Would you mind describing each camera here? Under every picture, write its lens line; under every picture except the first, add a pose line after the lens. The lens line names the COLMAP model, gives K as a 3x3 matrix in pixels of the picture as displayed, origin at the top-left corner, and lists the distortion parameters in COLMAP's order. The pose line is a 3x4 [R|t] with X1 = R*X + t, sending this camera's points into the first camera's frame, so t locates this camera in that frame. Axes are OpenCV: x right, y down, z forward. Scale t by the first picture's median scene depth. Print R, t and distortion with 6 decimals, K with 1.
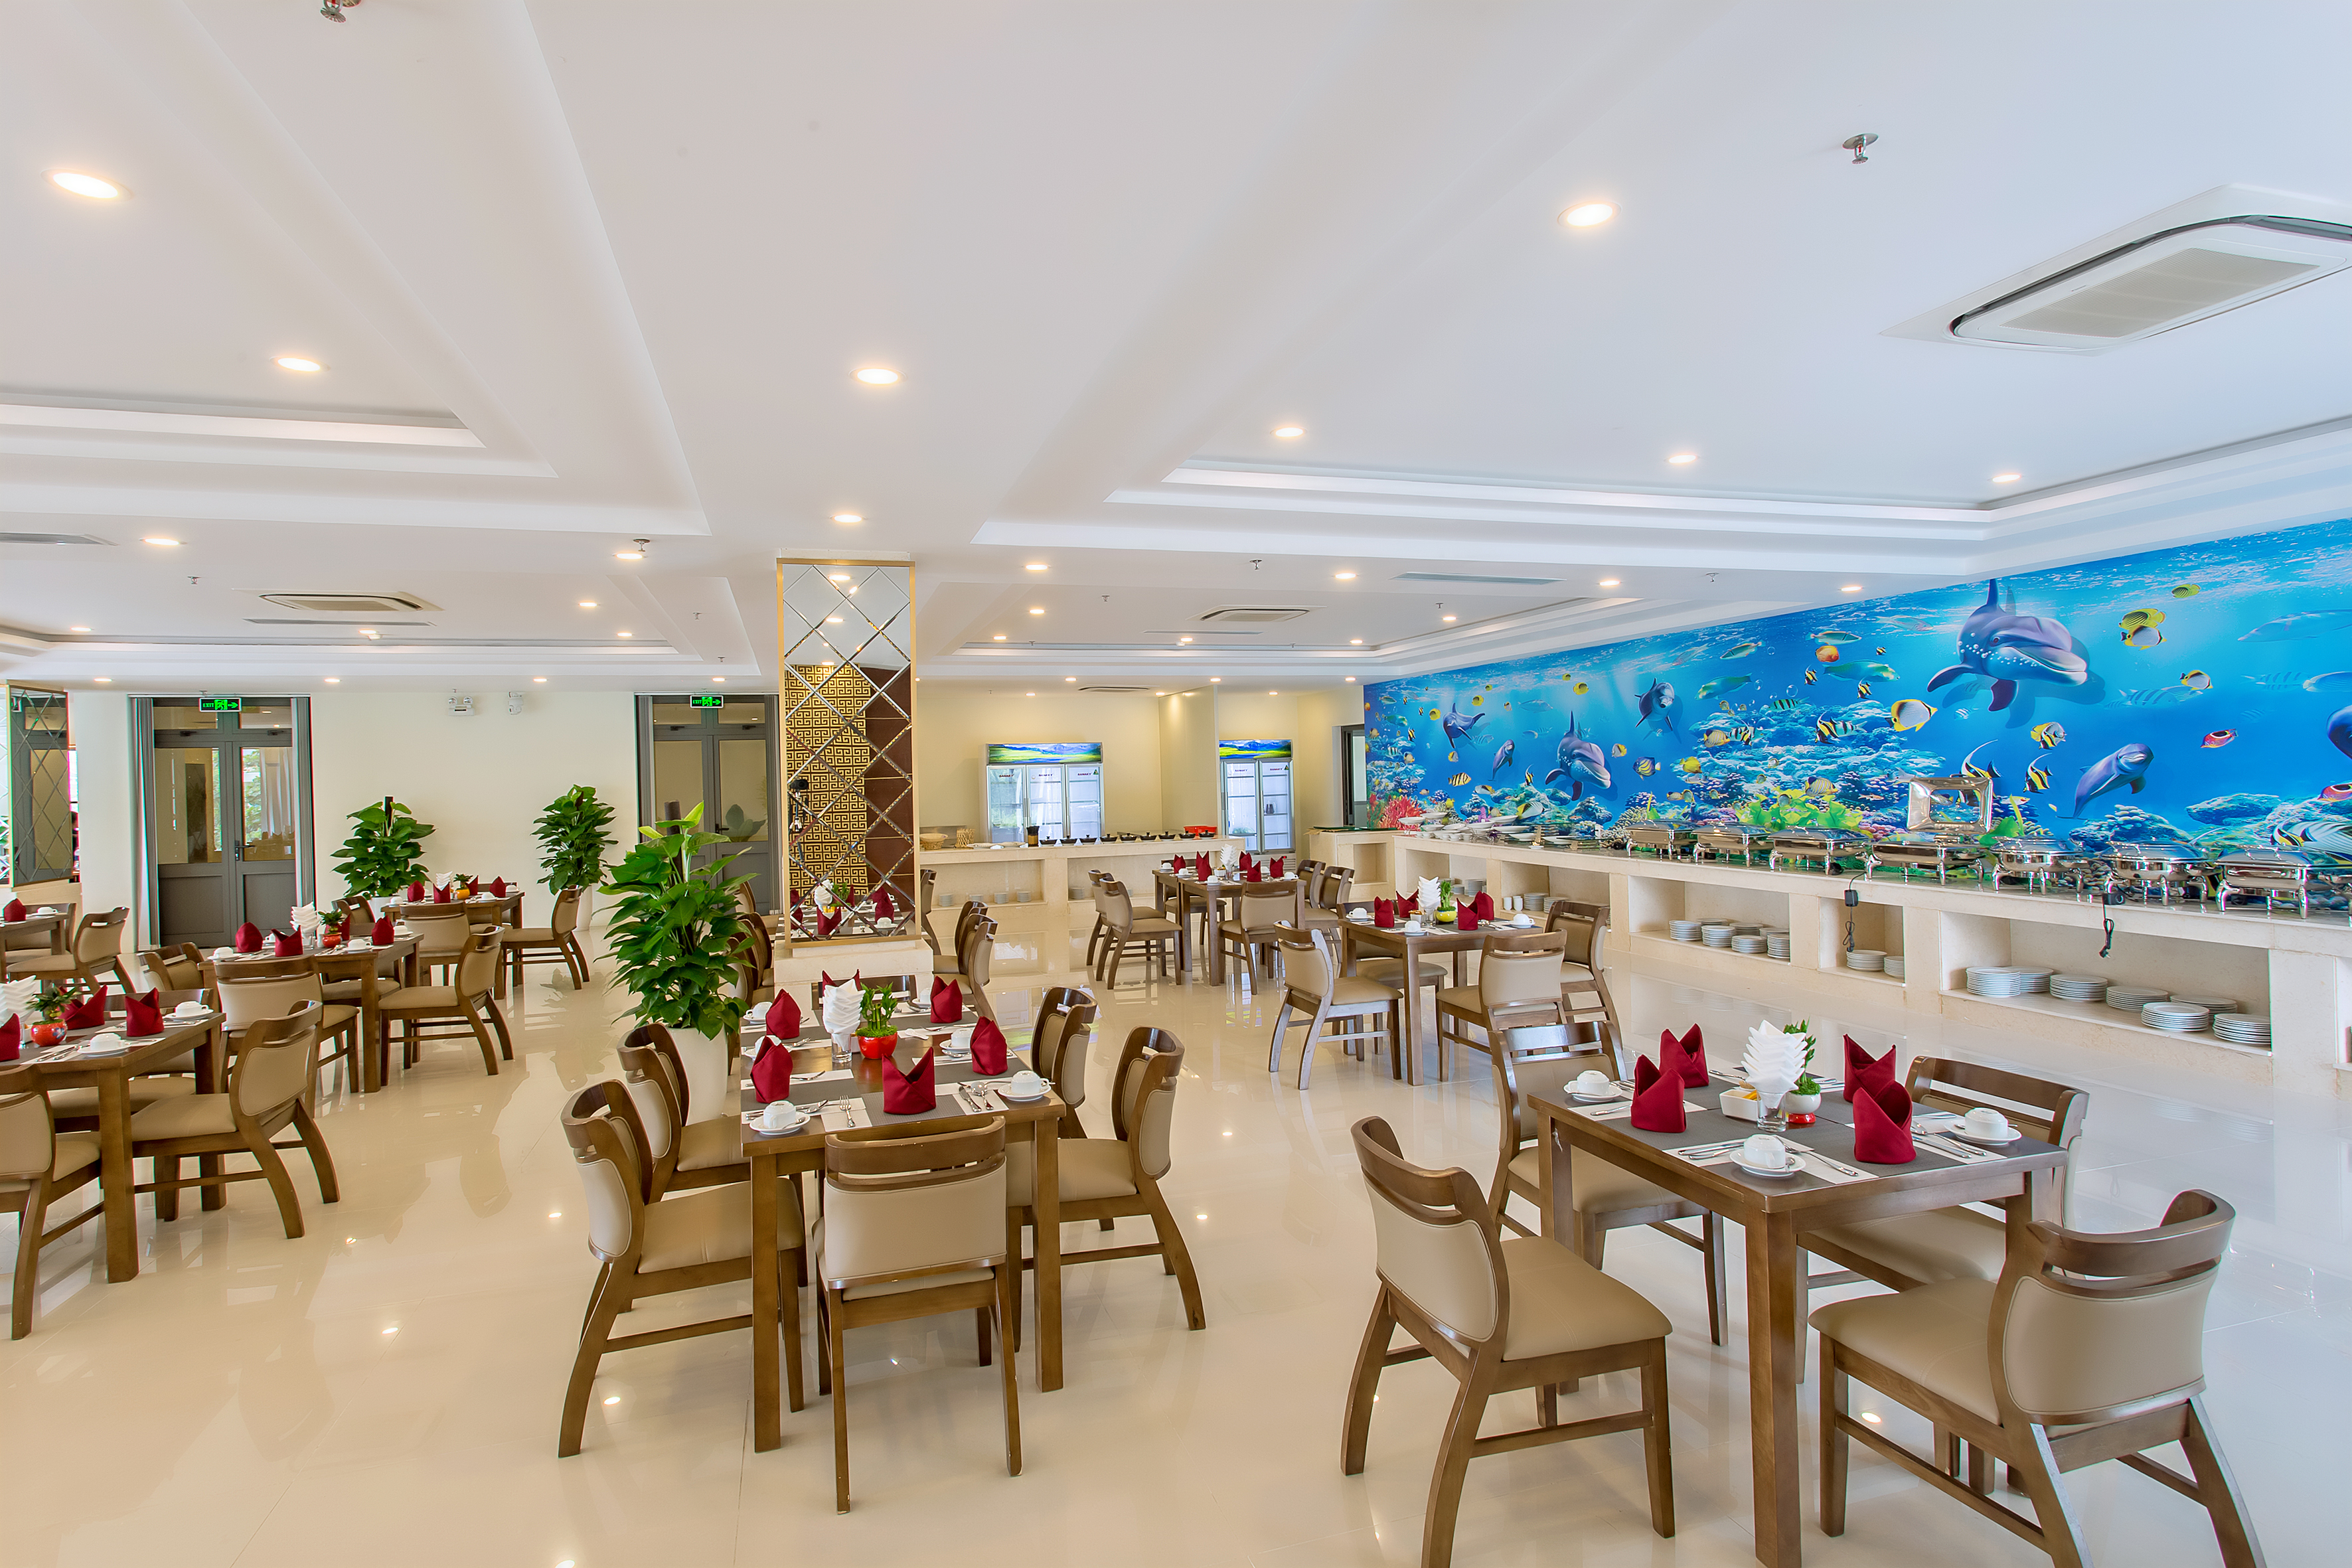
lens RADIAL K [[1185.8, 0, 1173.8], [0, 1185.8, 774.3], [0, 0, 1]] dist [-0.056885, 0.000216]
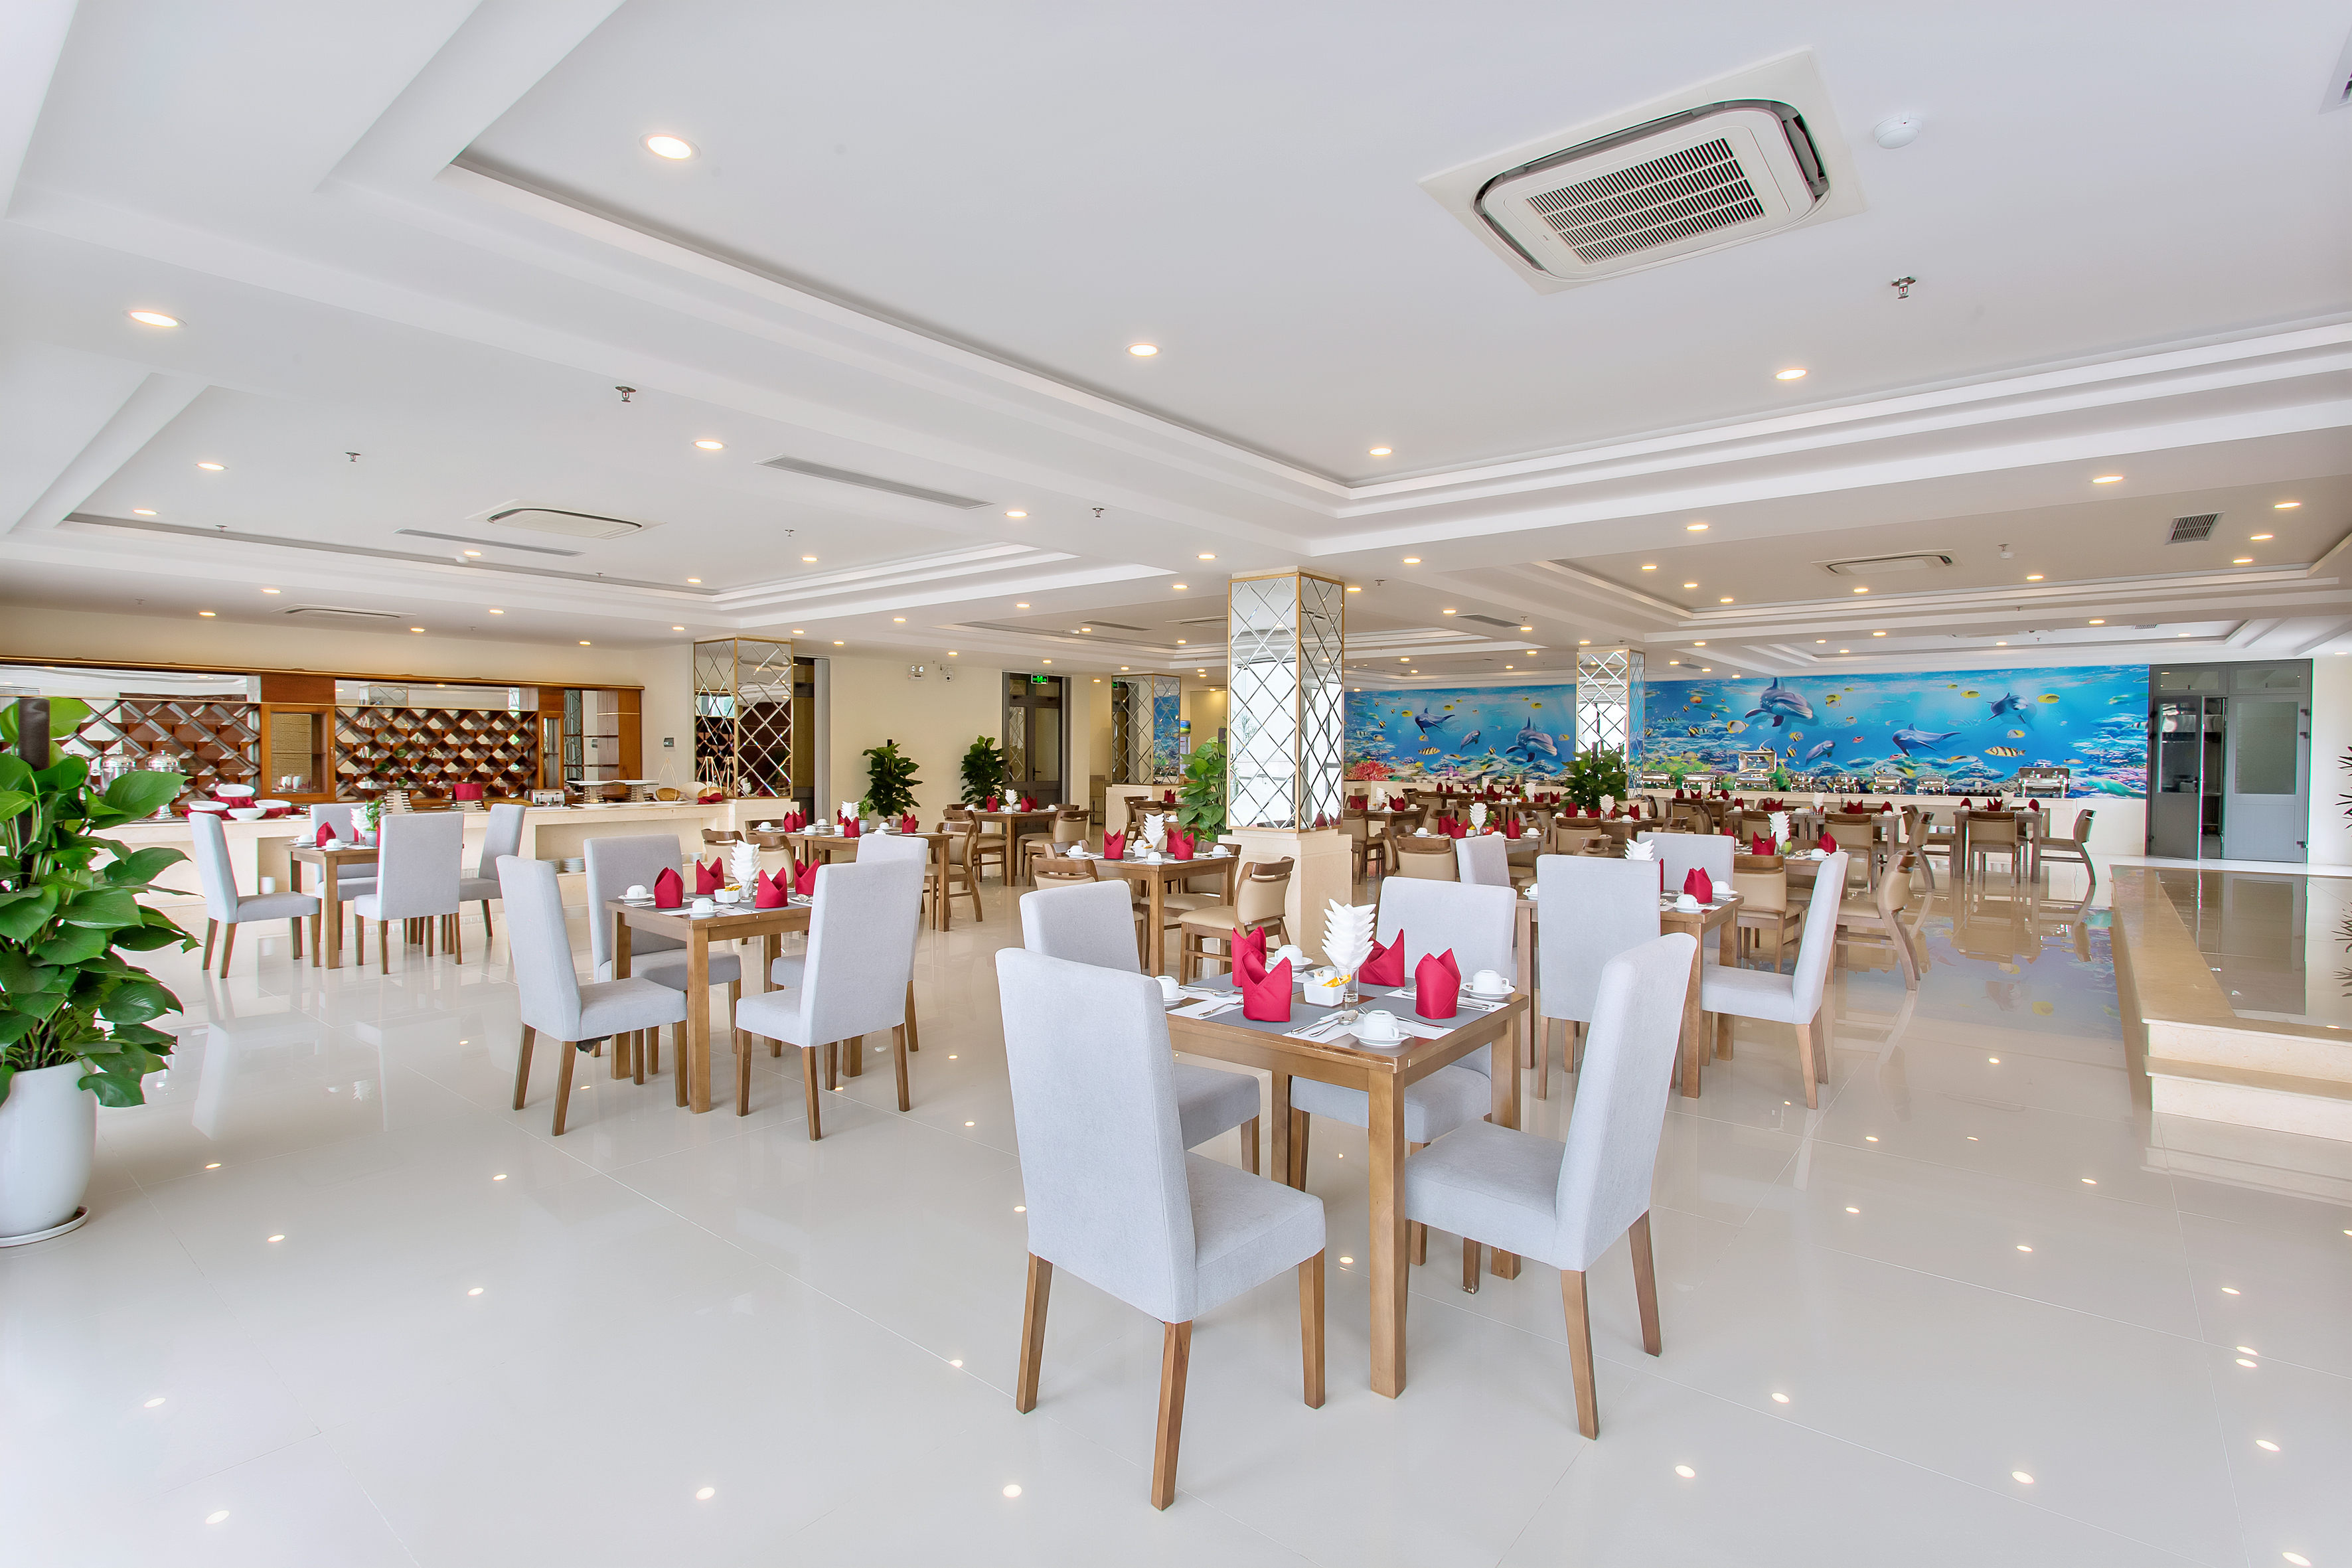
lens RADIAL K [[1185.8, 0, 1173.8], [0, 1185.8, 774.3], [0, 0, 1]] dist [-0.056885, 0.000216]
pose [[0.806882, 0.016765, 0.590475, -1.766751], [-0.021455, 0.999769, 0.000933, 0.072623], [-0.590323, -0.013422, 0.807056, -0.321200]]
